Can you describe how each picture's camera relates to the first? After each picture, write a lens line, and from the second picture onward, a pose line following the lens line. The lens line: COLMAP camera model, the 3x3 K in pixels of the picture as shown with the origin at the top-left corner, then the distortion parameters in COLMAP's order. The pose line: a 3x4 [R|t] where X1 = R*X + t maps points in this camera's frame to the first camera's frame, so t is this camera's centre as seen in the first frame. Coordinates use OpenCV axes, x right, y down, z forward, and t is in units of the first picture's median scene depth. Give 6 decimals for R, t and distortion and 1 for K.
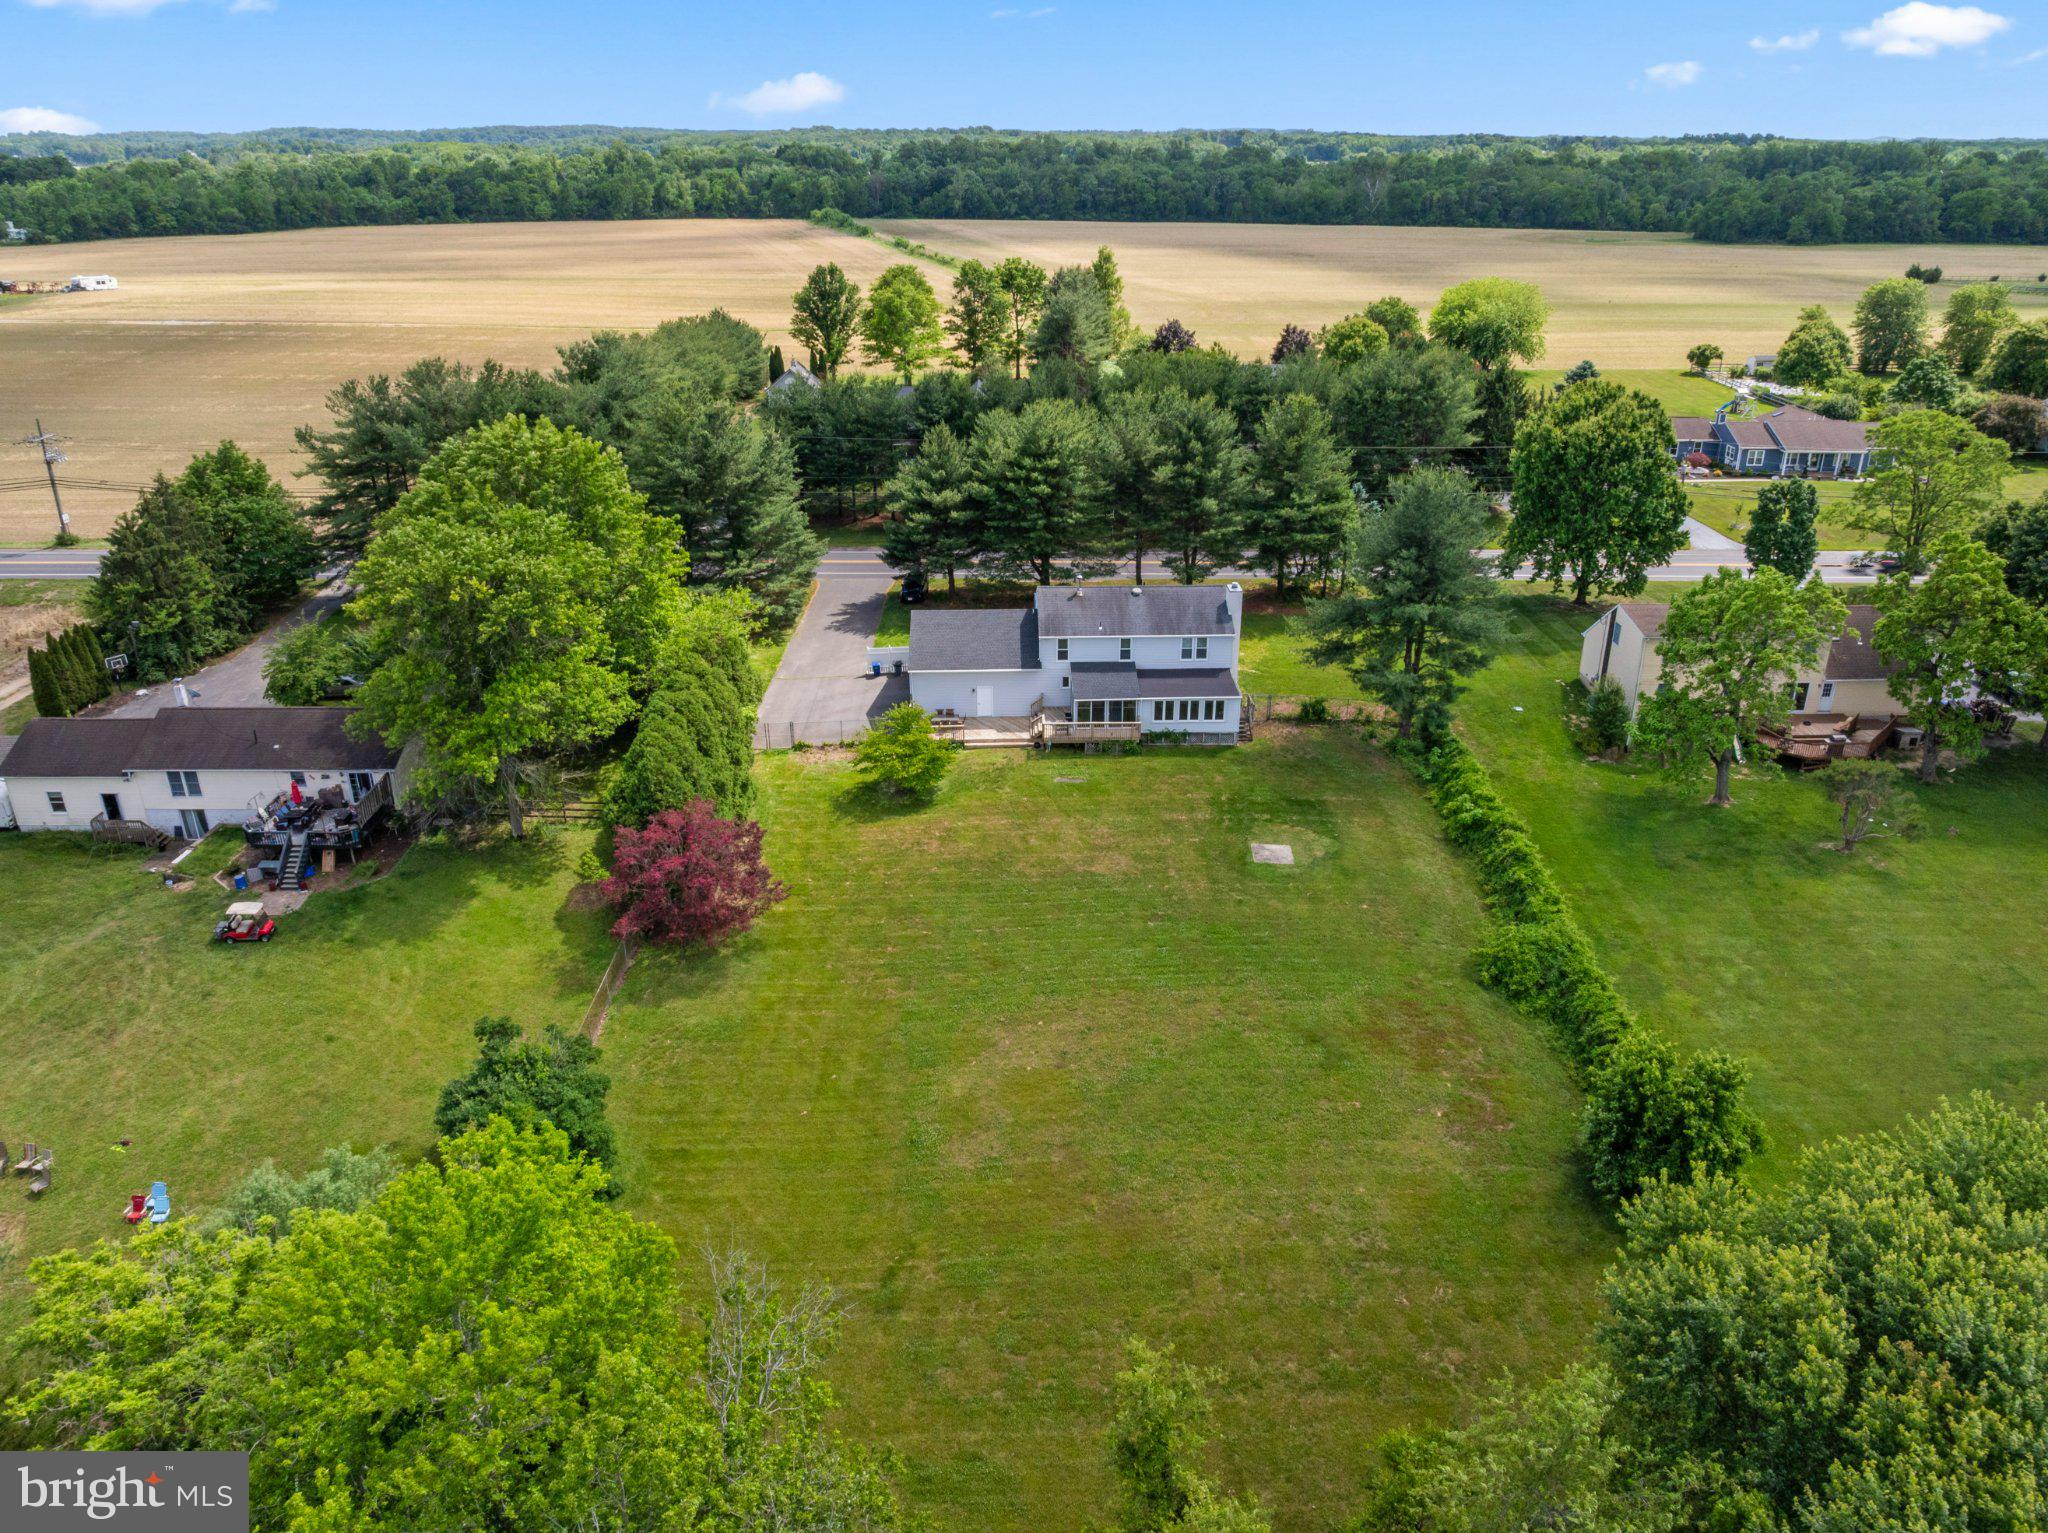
lens RADIAL K [[1430.4, 0, 1024.0], [0, 1430.4, 766.5], [0, 0, 1]] dist [-0.011089, -0.056545]
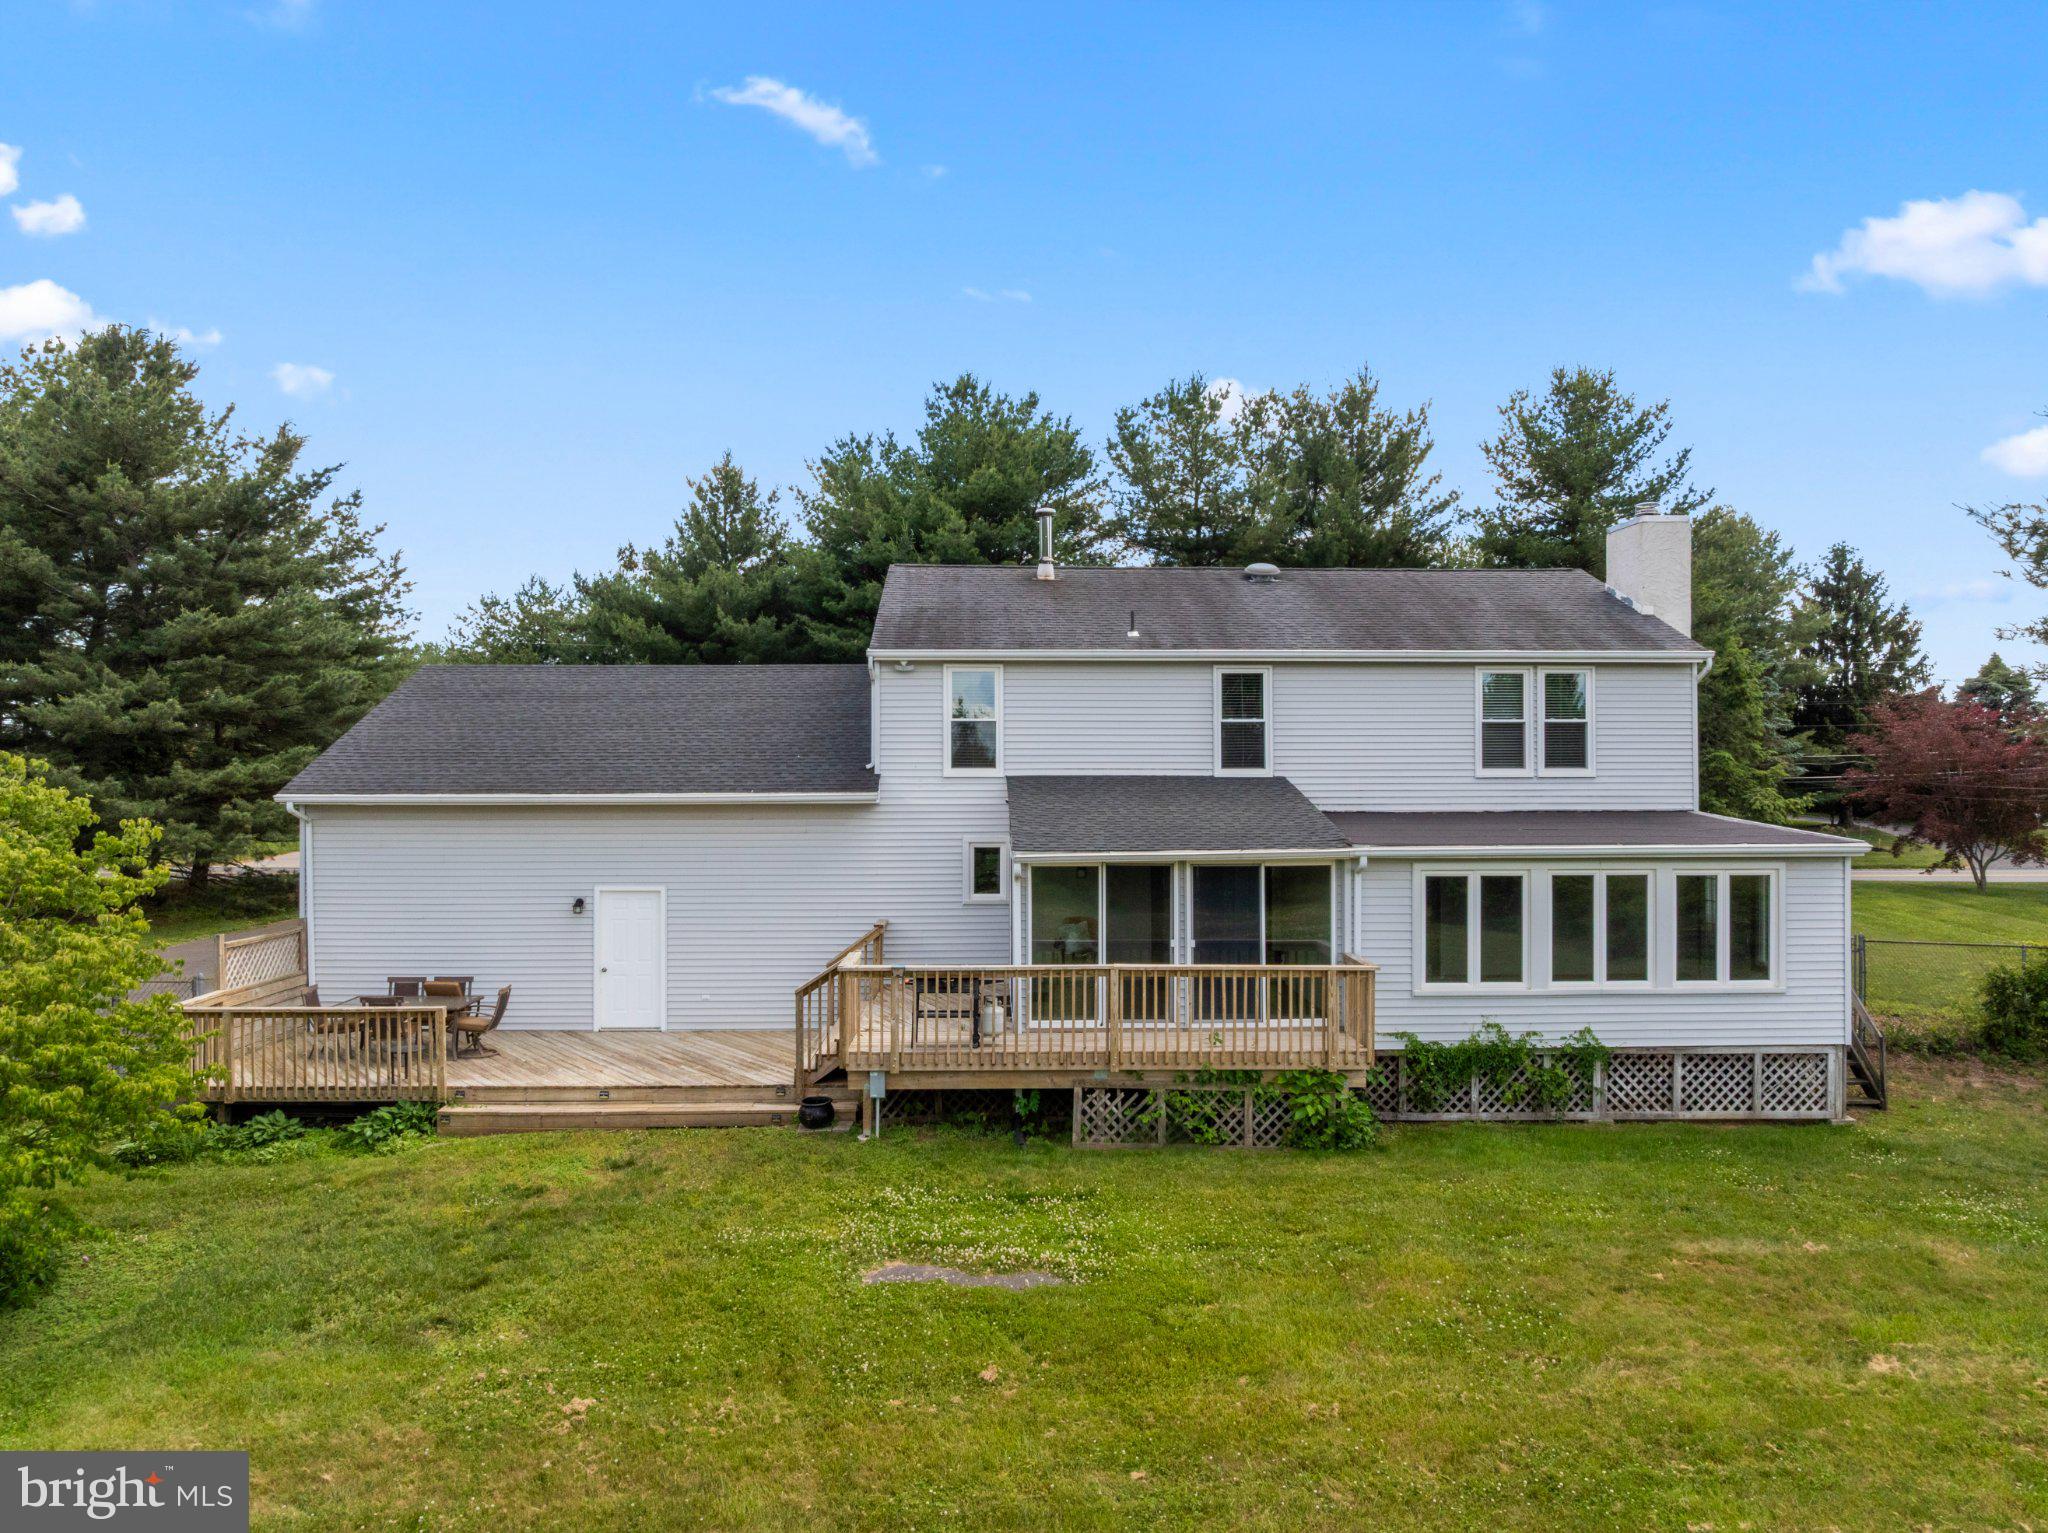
lens RADIAL K [[1430.4, 0, 1024.0], [0, 1430.4, 766.5], [0, 0, 1]] dist [-0.011089, -0.056545]
pose [[0.999999, -0.001073, 0.000687, 0.036133], [0.001262, 0.908104, -0.418743, 0.022300], [-0.000175, 0.418743, 0.908105, 0.808279]]
